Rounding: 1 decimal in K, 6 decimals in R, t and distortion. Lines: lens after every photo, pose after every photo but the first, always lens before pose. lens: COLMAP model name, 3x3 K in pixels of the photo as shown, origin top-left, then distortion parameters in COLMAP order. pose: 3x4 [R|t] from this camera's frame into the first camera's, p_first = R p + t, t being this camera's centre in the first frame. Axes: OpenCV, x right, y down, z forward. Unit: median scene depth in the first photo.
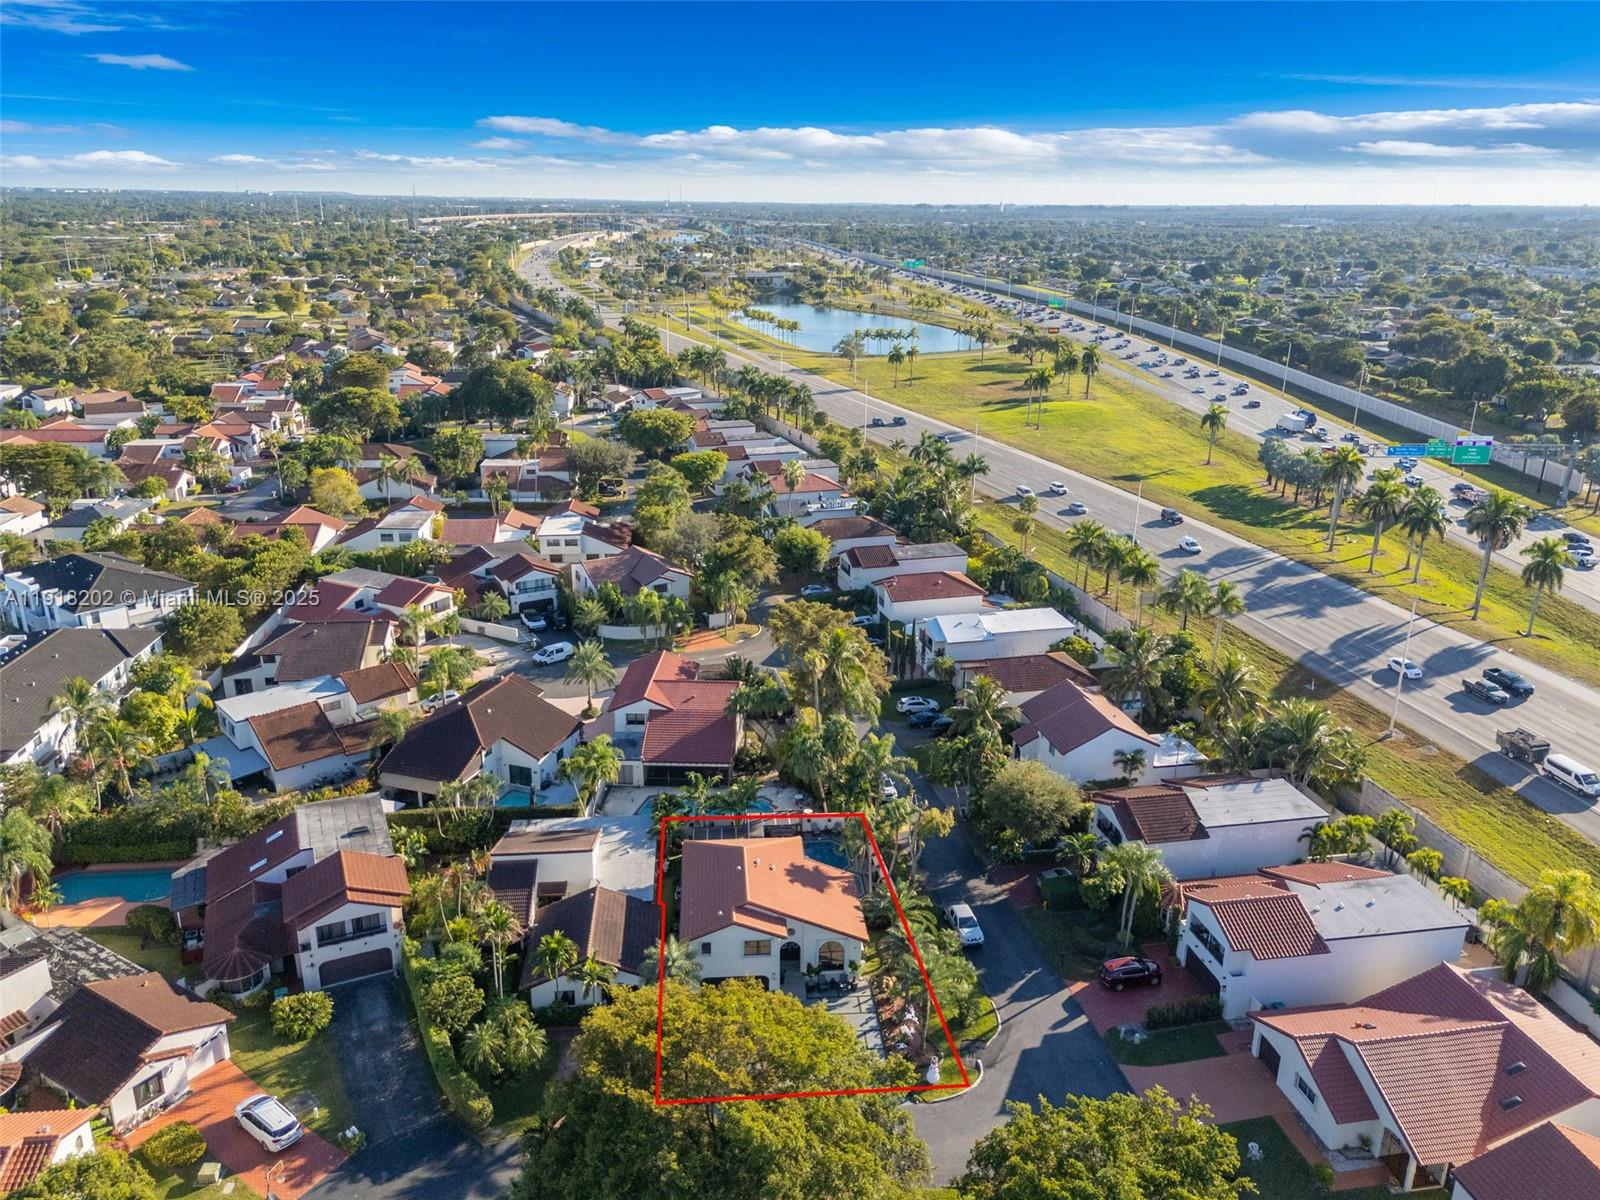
lens RADIAL K [[1116.7, 0, 824.7], [0, 1116.7, 603.3], [0, 0, 1]] dist [0.107027, -0.099563]
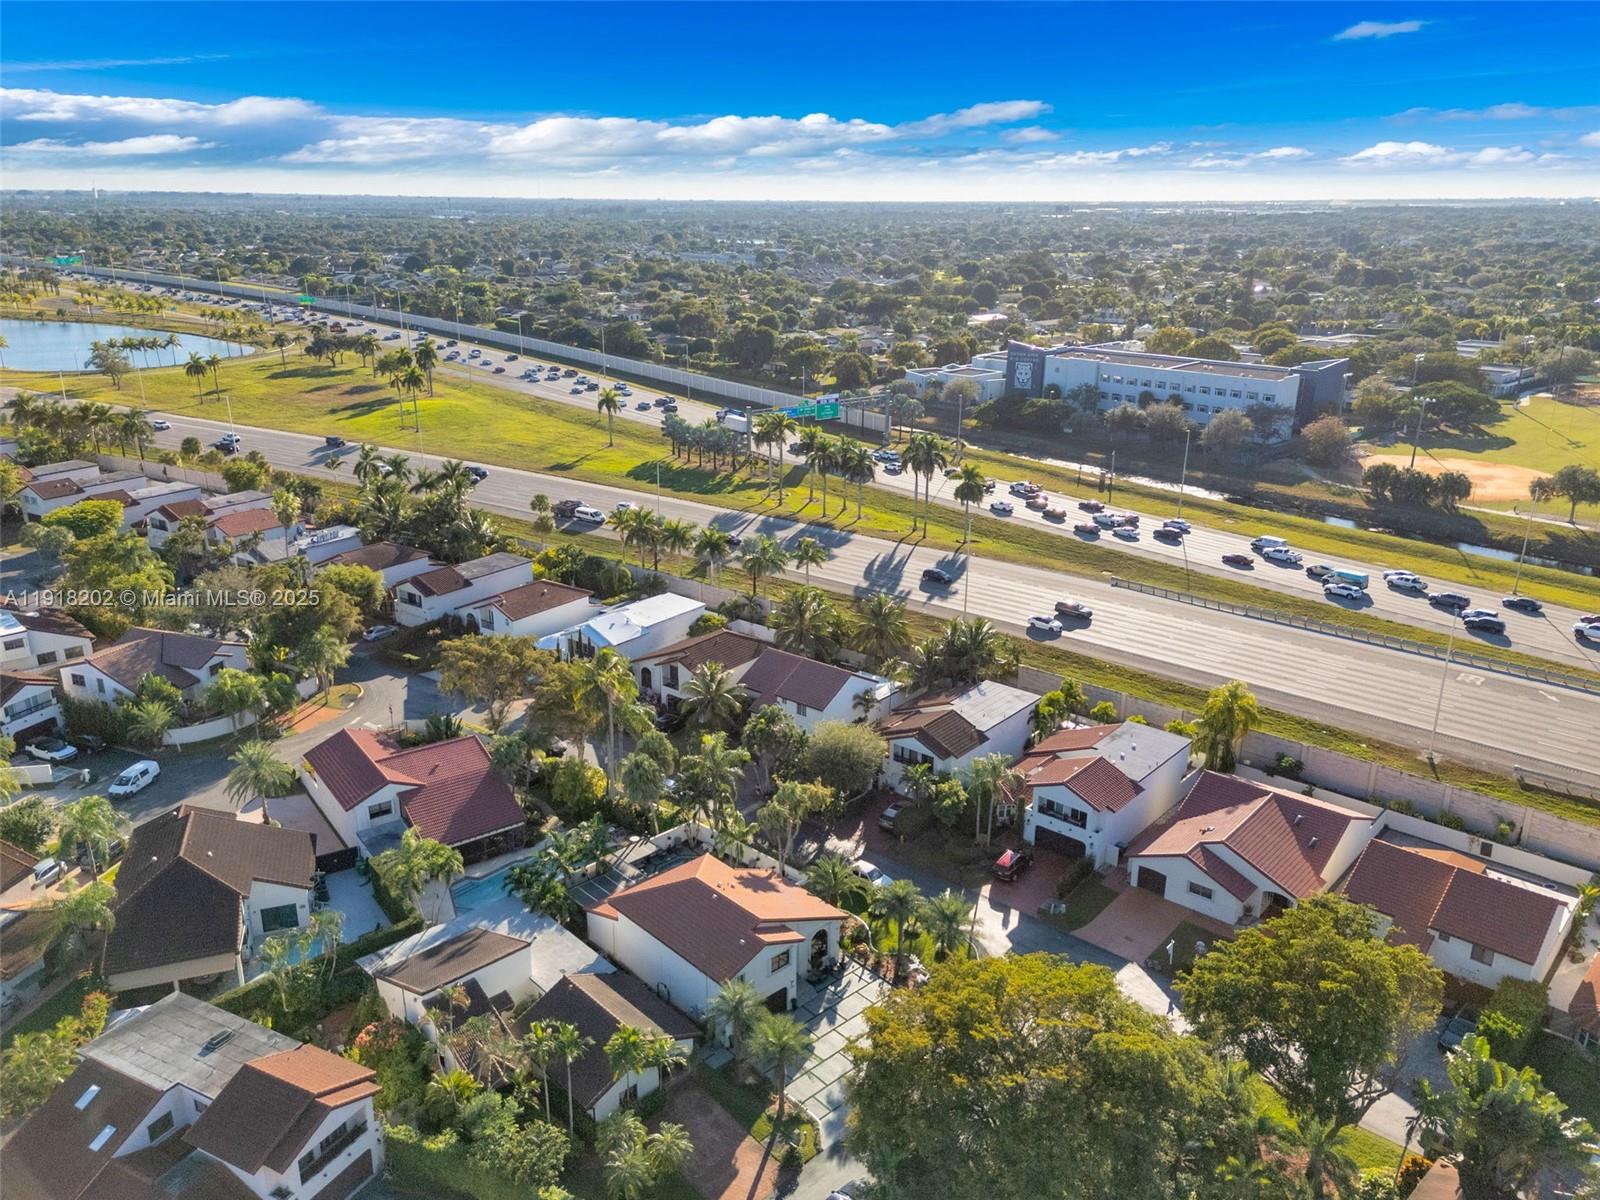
lens RADIAL K [[1116.7, 0, 824.7], [0, 1116.7, 603.3], [0, 0, 1]] dist [0.107027, -0.099563]
pose [[0.797040, -0.207424, 0.567188, -0.231569], [0.203687, 0.976468, 0.070870, -0.025842], [-0.568541, 0.059043, 0.820534, 0.072217]]
